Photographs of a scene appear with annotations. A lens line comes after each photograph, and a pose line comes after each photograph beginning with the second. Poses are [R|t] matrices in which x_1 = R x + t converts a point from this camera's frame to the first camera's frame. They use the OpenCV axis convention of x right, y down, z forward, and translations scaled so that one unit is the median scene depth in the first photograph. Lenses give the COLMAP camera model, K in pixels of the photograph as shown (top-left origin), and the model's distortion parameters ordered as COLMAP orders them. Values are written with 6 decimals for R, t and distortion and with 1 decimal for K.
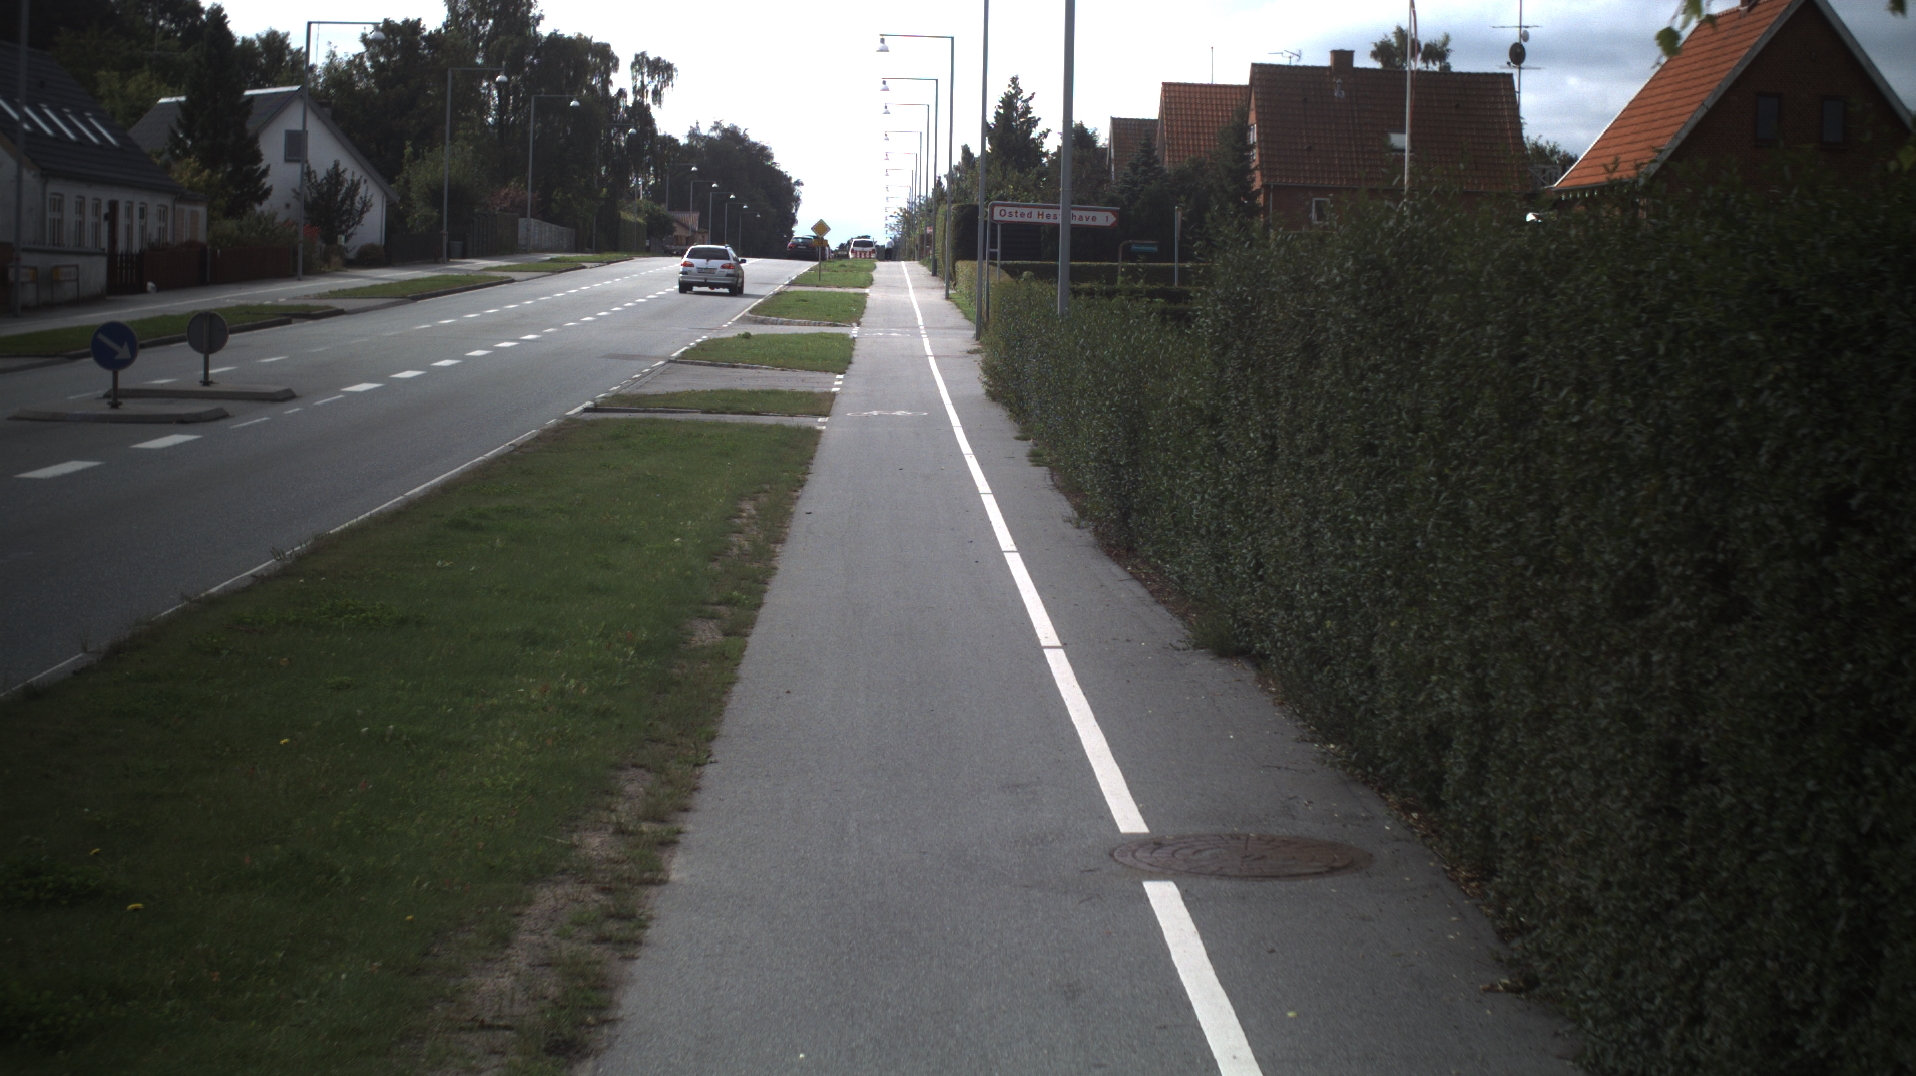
lens RADIAL K [[3600.7, 0, 958.0], [0, 3600.7, 538.0], [0, 0, 1]] dist [-0.271322, 0.383858]
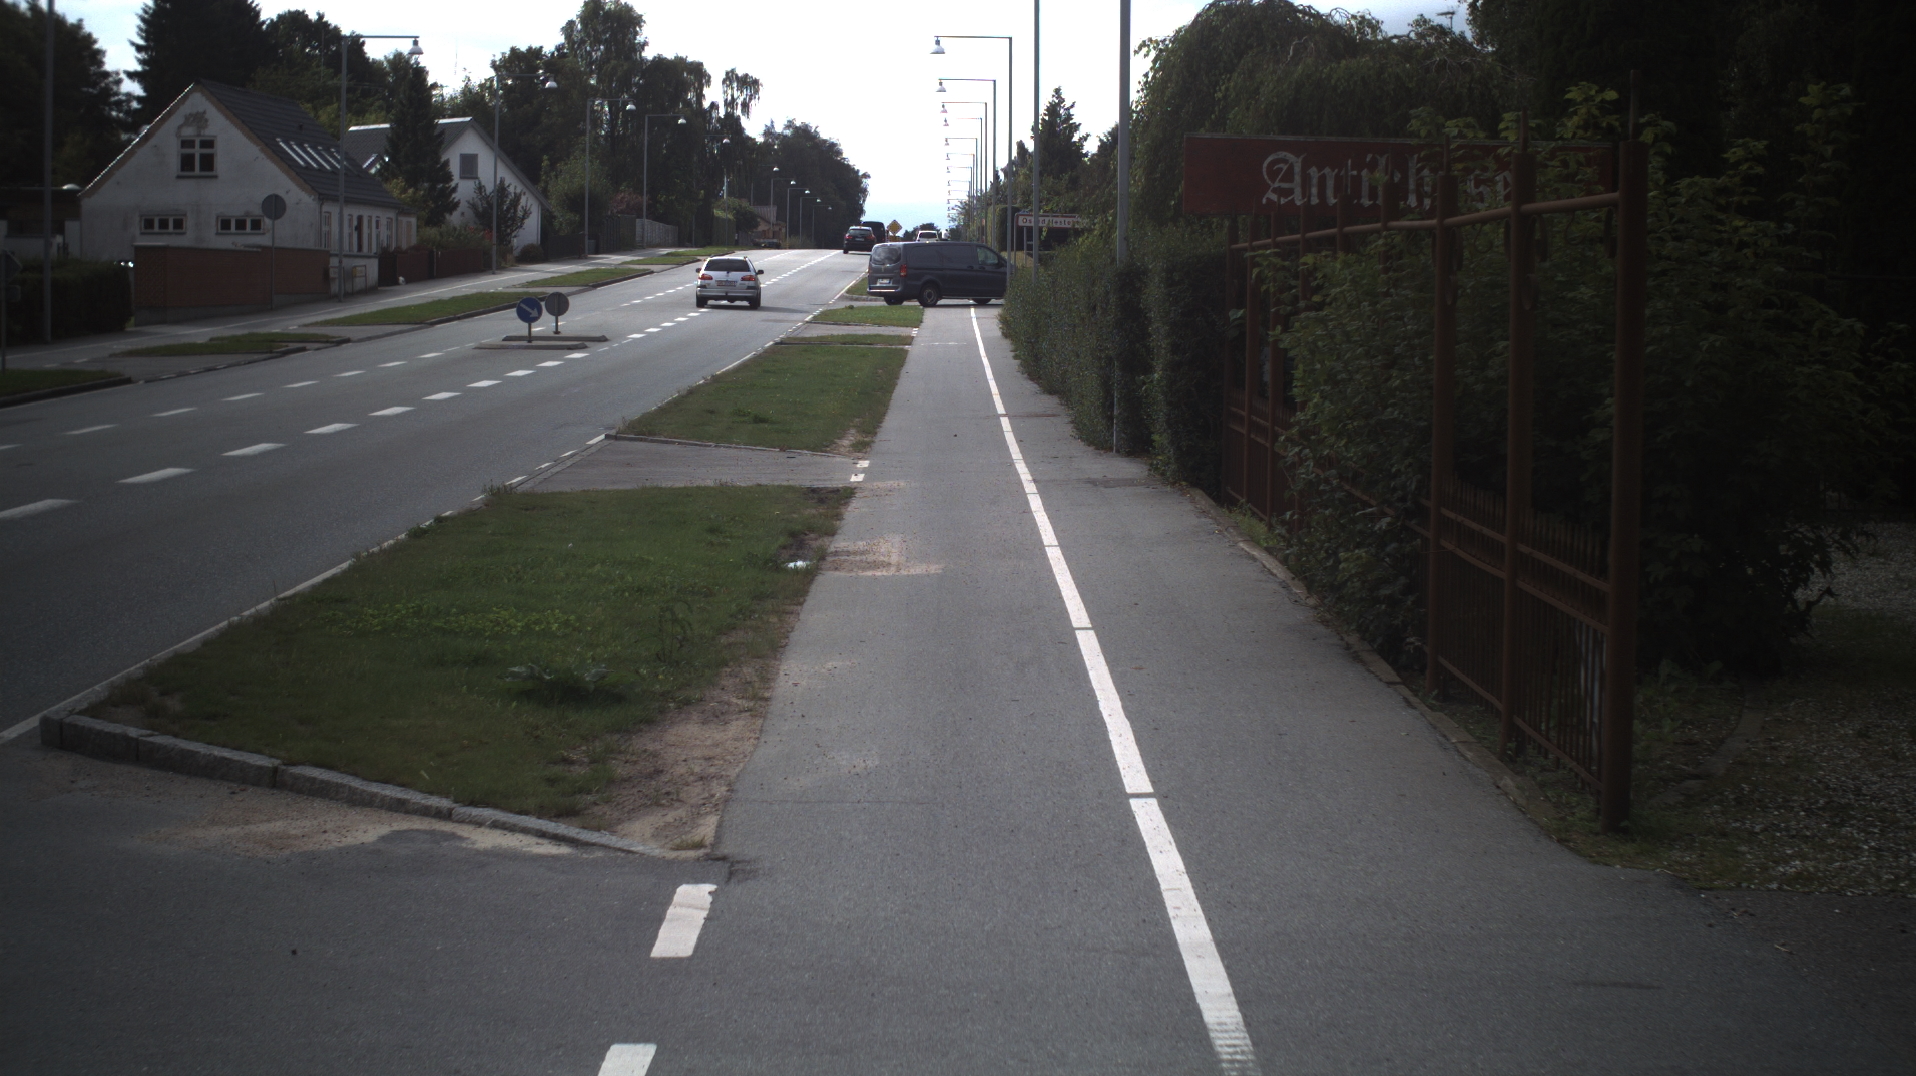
lens RADIAL K [[3600.7, 0, 958.0], [0, 3600.7, 538.0], [0, 0, 1]] dist [-0.271322, 0.383858]
pose [[0.999726, -0.013599, -0.019072, 0.006196], [0.013678, 0.999898, 0.004025, 0.016793], [0.019016, -0.004285, 0.999810, -0.241542]]
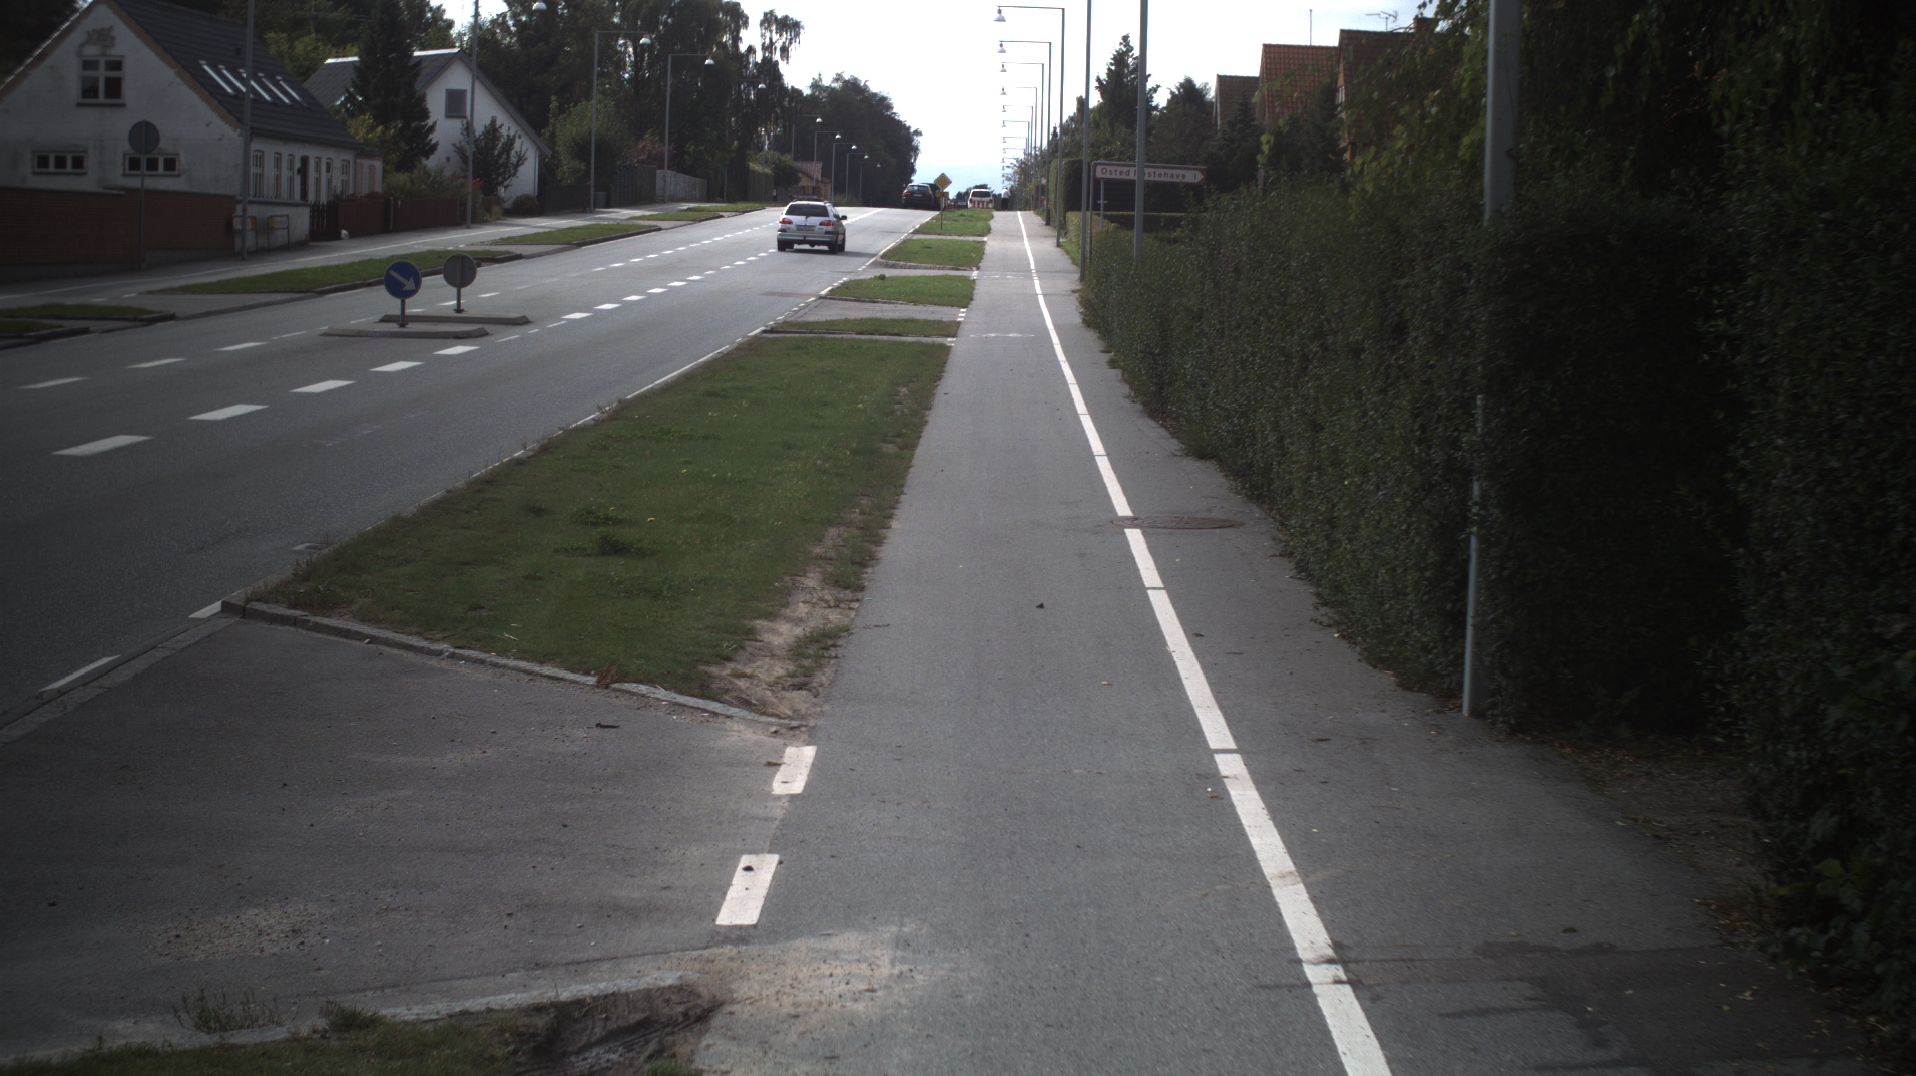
lens RADIAL K [[3600.7, 0, 958.0], [0, 3600.7, 538.0], [0, 0, 1]] dist [-0.271322, 0.383858]
pose [[0.999471, 0.003778, -0.032311, 0.001792], [-0.003315, 0.999891, 0.014368, 0.005581], [0.032361, -0.014253, 0.999375, -0.080278]]
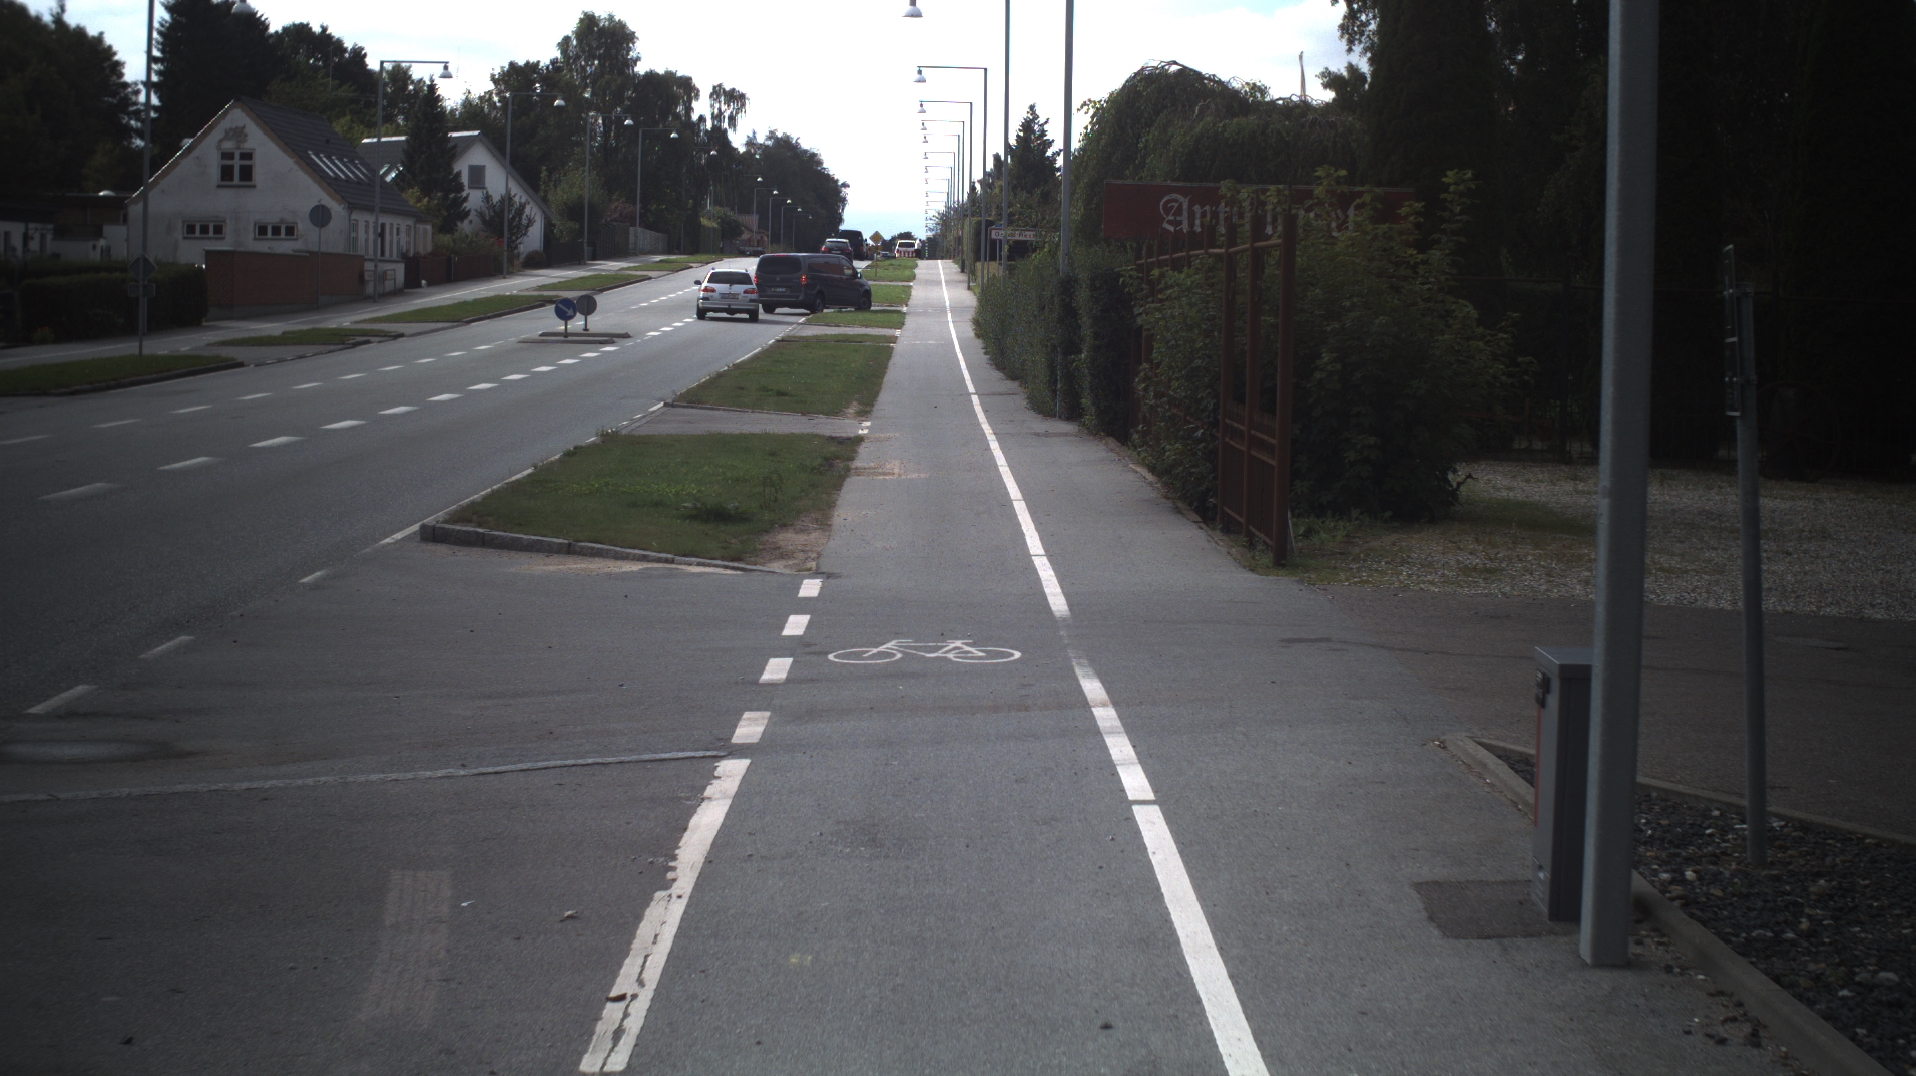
lens RADIAL K [[3600.7, 0, 958.0], [0, 3600.7, 538.0], [0, 0, 1]] dist [-0.271322, 0.383858]
pose [[0.999914, -0.005419, -0.011903, 0.007217], [0.005440, 0.999984, 0.001659, 0.022573], [0.011894, -0.001723, 0.999928, -0.322301]]
